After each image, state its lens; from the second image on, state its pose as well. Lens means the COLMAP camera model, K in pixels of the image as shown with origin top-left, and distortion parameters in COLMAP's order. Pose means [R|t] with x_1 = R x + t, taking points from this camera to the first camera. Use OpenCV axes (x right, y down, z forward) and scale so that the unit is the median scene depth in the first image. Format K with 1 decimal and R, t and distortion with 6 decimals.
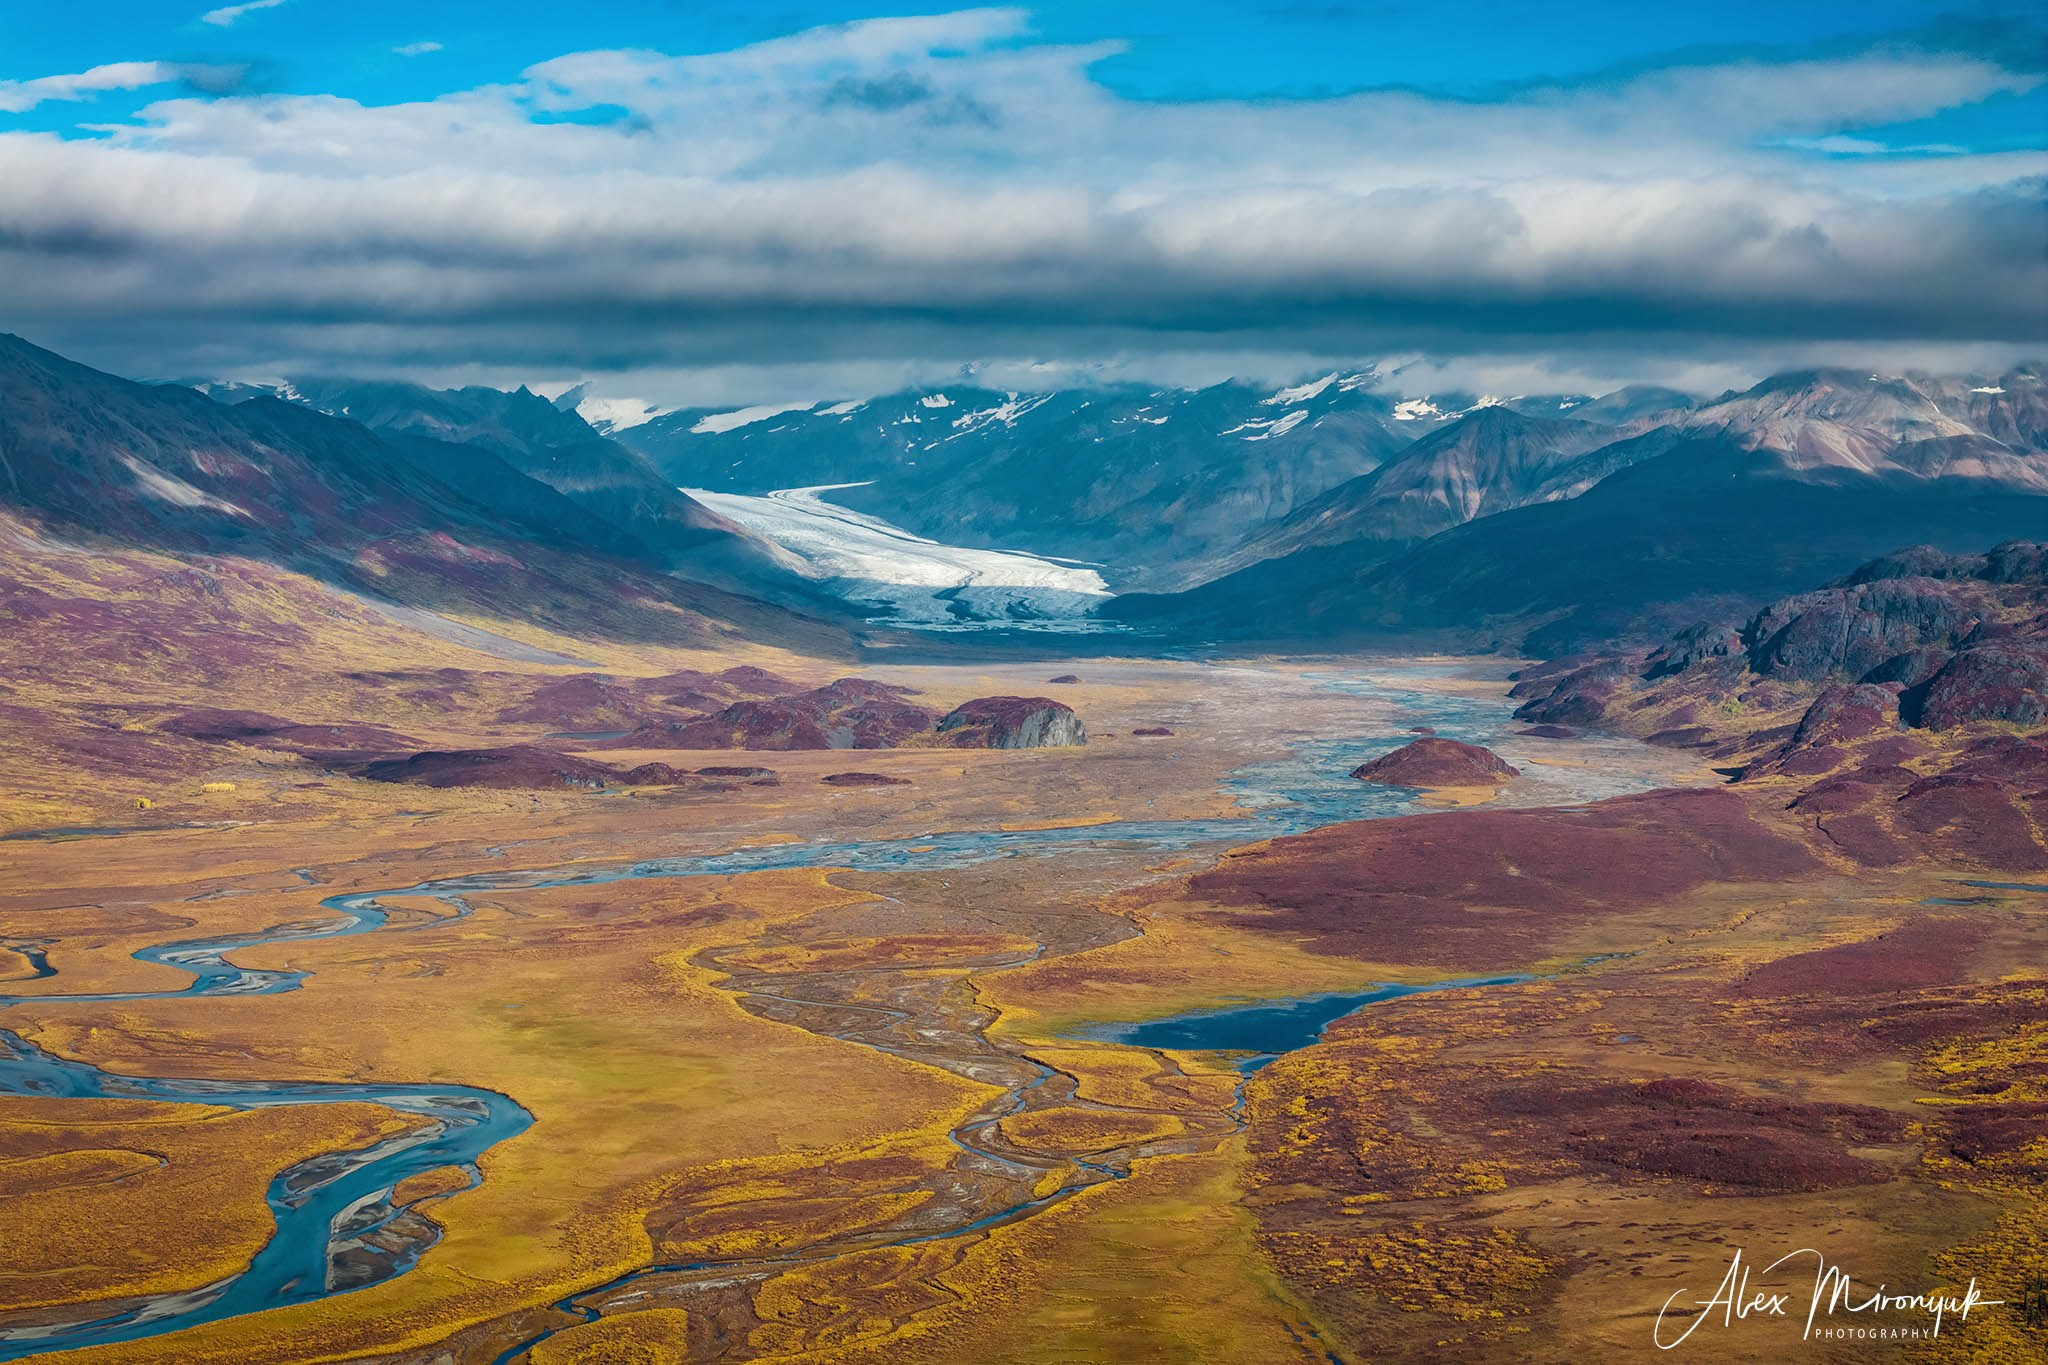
lens RADIAL K [[4117.5, 0, 1030.1], [0, 4117.5, 674.5], [0, 0, 1]] dist [-0.035569, 0.000000]
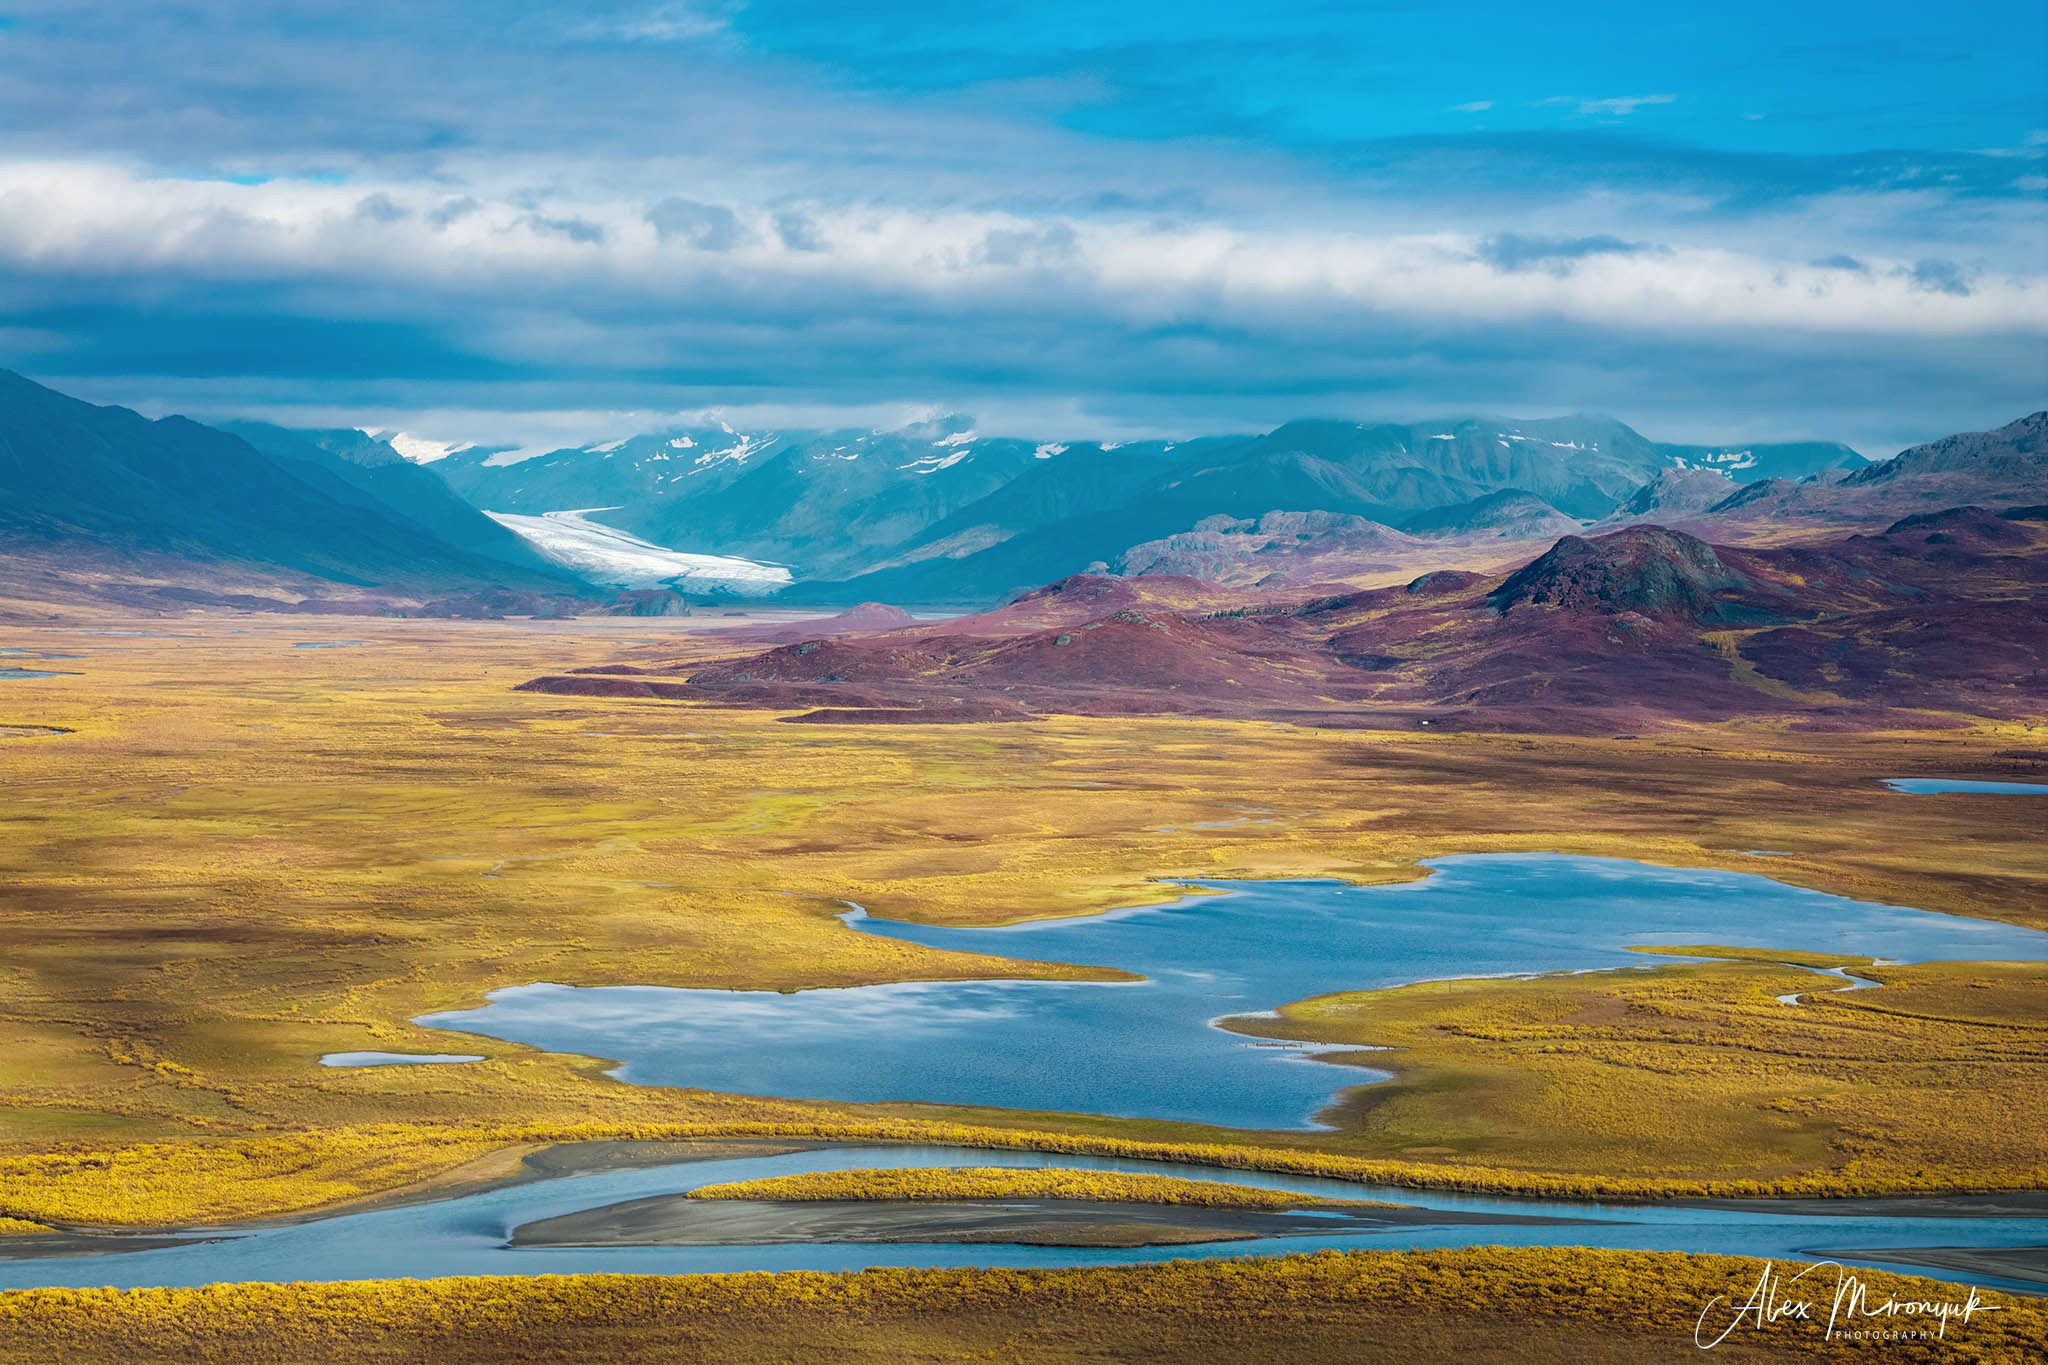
lens RADIAL K [[4117.5, 0, 1017.3], [0, 4117.5, 688.8], [0, 0, 1]] dist [-0.035569, 0.000000]
pose [[0.998964, 0.011777, 0.043964, 0.031751], [-0.011220, 0.999854, -0.012899, 0.028863], [-0.044109, 0.012392, 0.998950, -0.303243]]
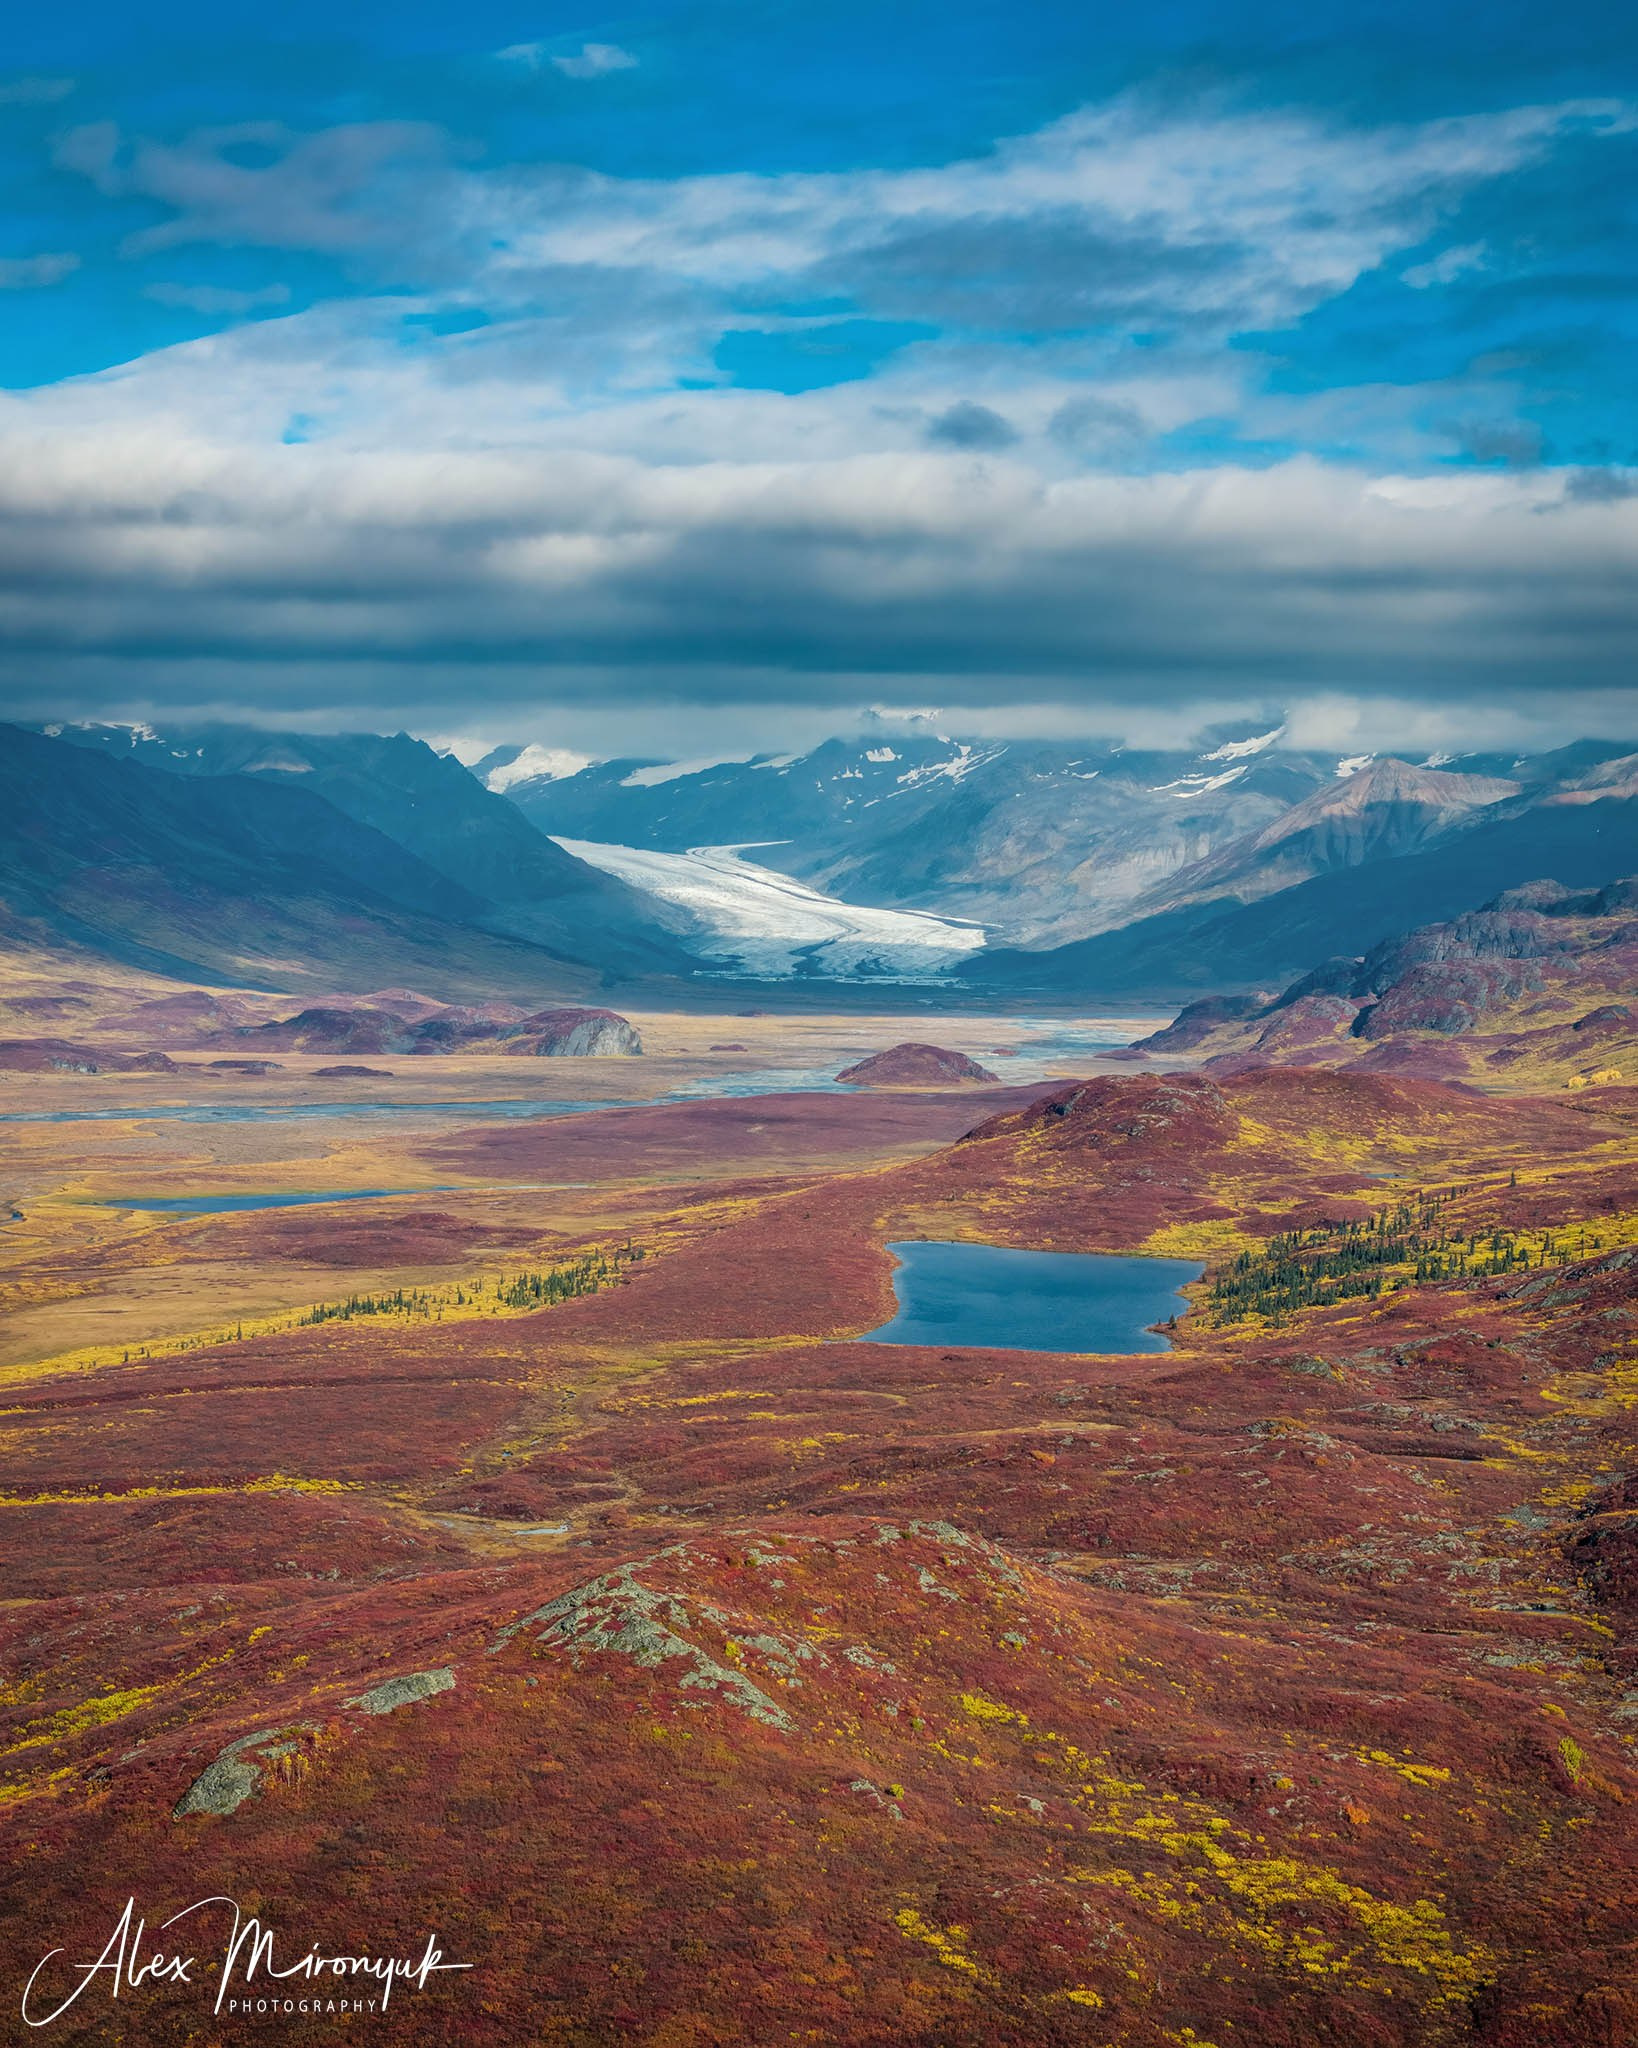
lens RADIAL K [[4655.0, 0, 813.5], [0, 4655.0, 1021.5], [0, 0, 1]] dist [-0.029283, 0.000000]
pose [[0.996582, 0.015304, -0.081176, 0.064441], [-0.016369, 0.999788, -0.012468, 0.009530], [0.080968, 0.013754, 0.996622, -0.063592]]
